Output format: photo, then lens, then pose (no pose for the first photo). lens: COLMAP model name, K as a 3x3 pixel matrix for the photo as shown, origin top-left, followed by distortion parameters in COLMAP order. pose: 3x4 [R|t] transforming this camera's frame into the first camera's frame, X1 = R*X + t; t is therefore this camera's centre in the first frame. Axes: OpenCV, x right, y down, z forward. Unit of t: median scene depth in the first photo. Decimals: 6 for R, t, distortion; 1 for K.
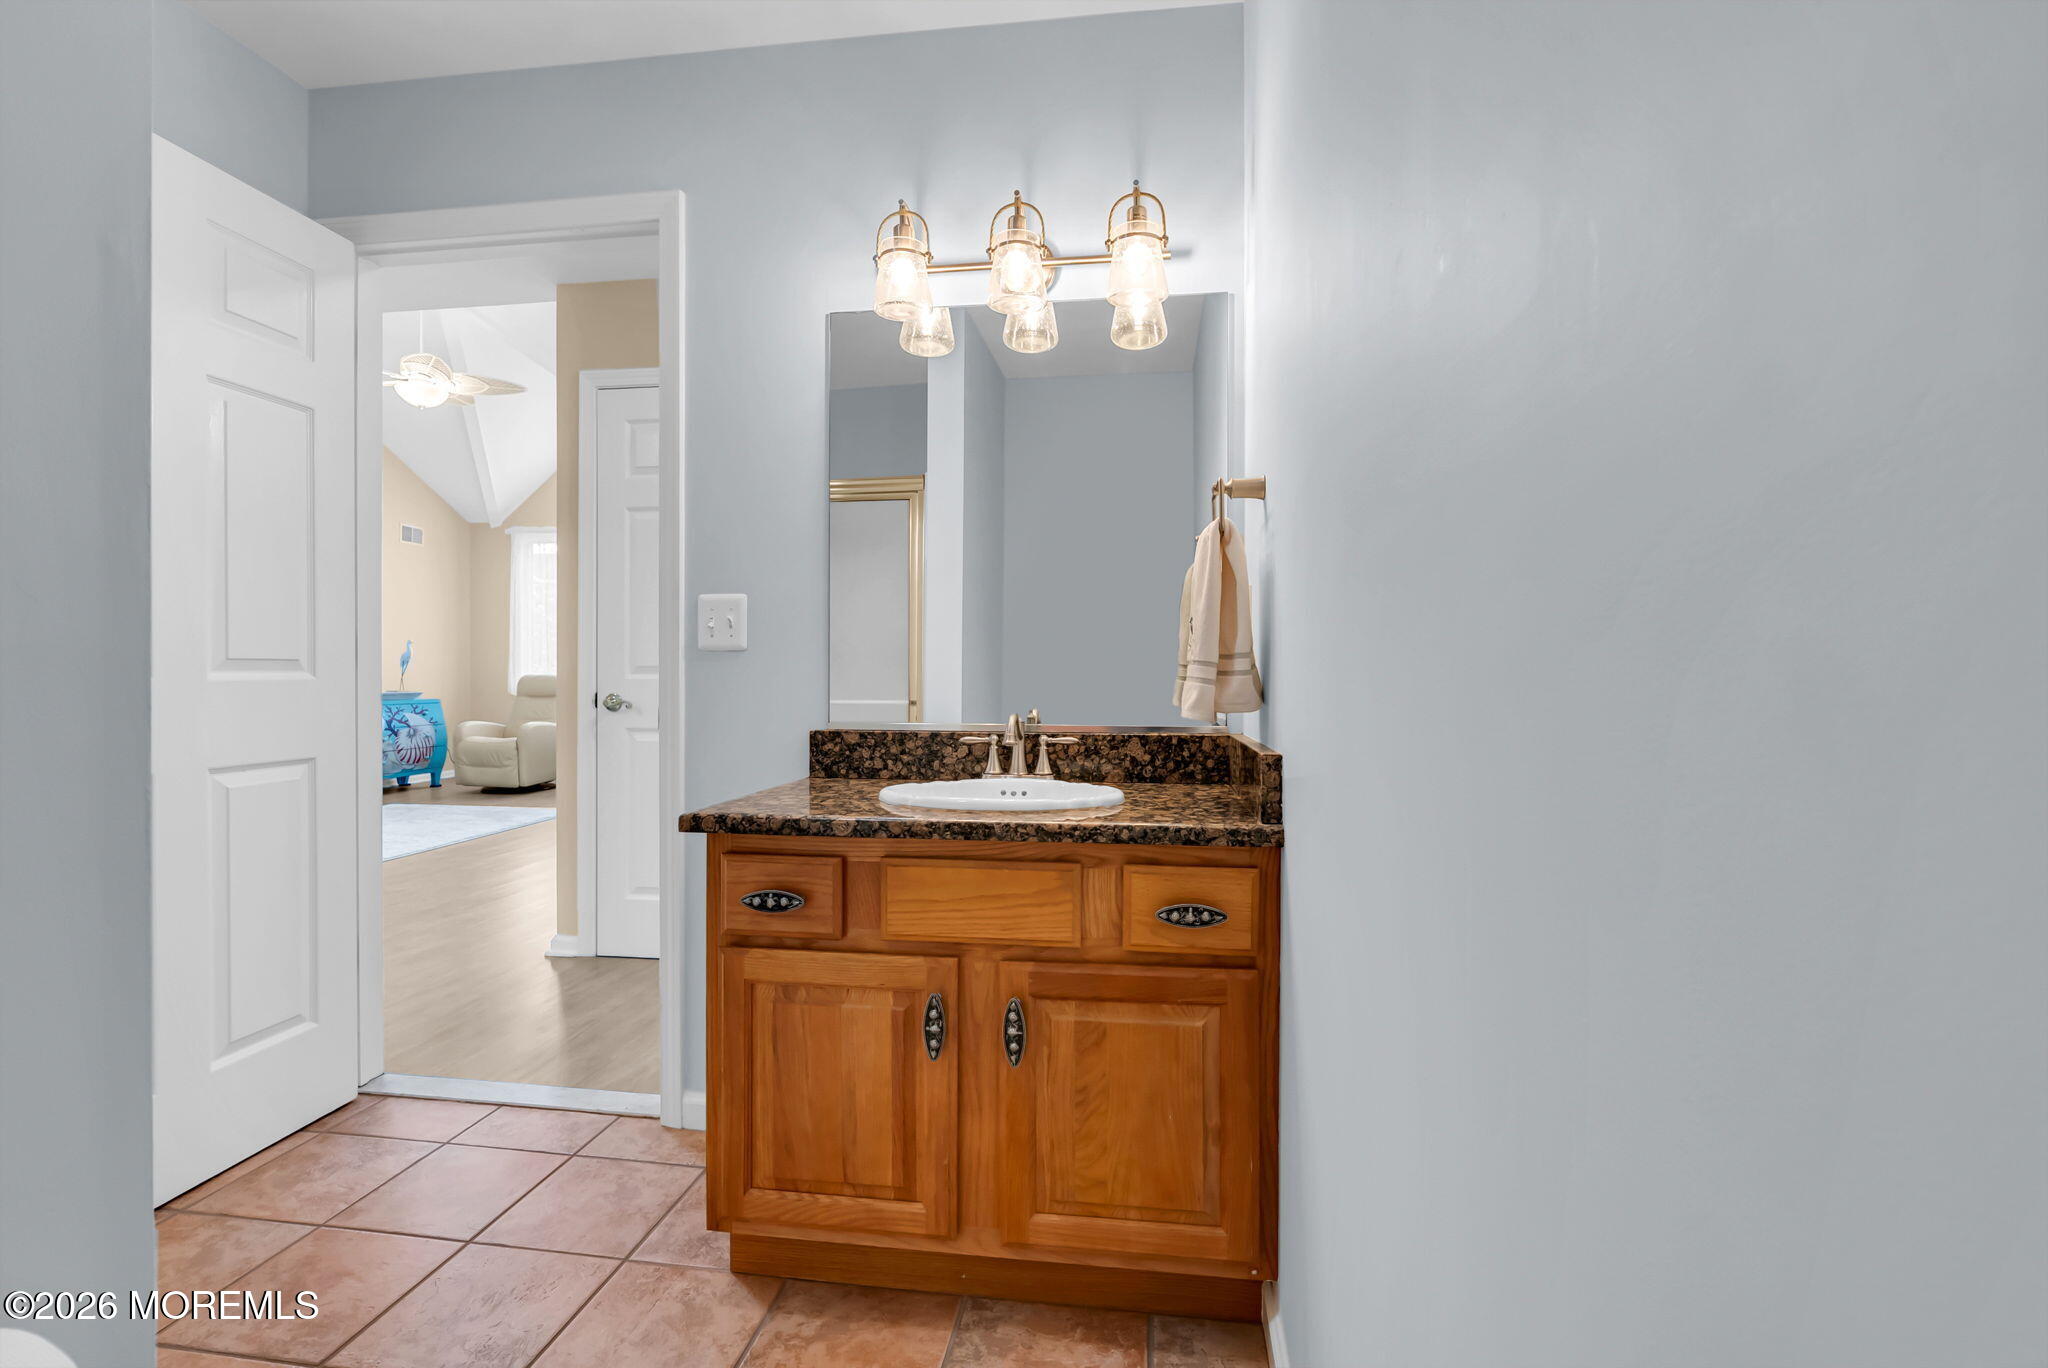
lens RADIAL K [[930.6, 0, 1024.0], [0, 930.6, 684.0], [0, 0, 1]] dist [-0.012498, 0.005707]
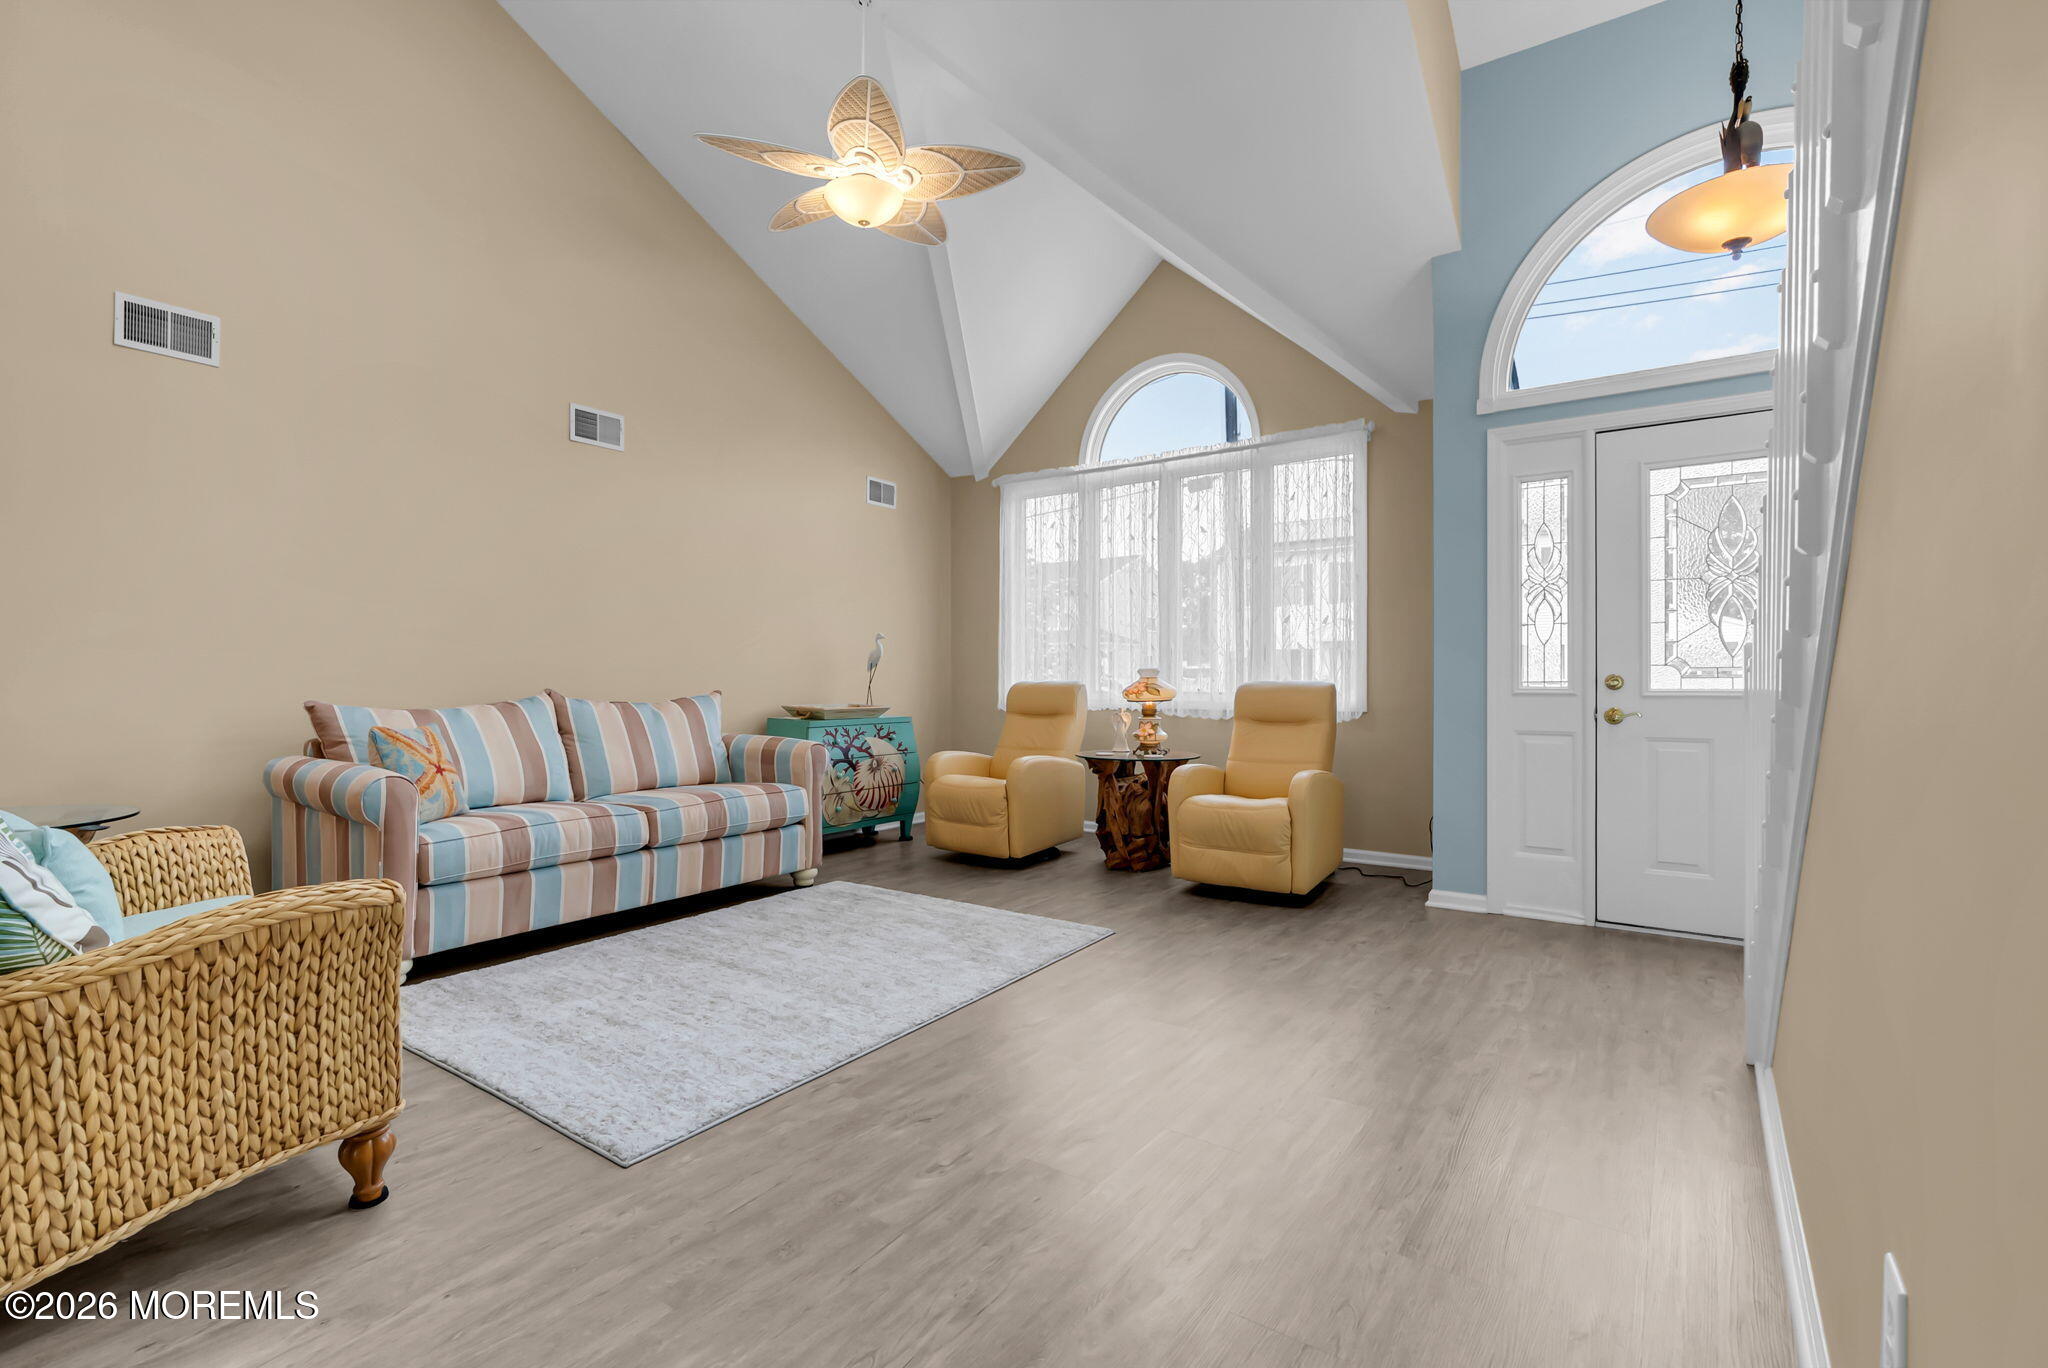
lens RADIAL K [[930.6, 0, 1024.0], [0, 930.6, 684.0], [0, 0, 1]] dist [-0.012498, 0.005707]
pose [[0.885988, 0.000732, -0.463709, -0.228523], [-0.002370, 0.999993, -0.002950, -0.007110], [0.463703, 0.003713, 0.885983, 0.418699]]
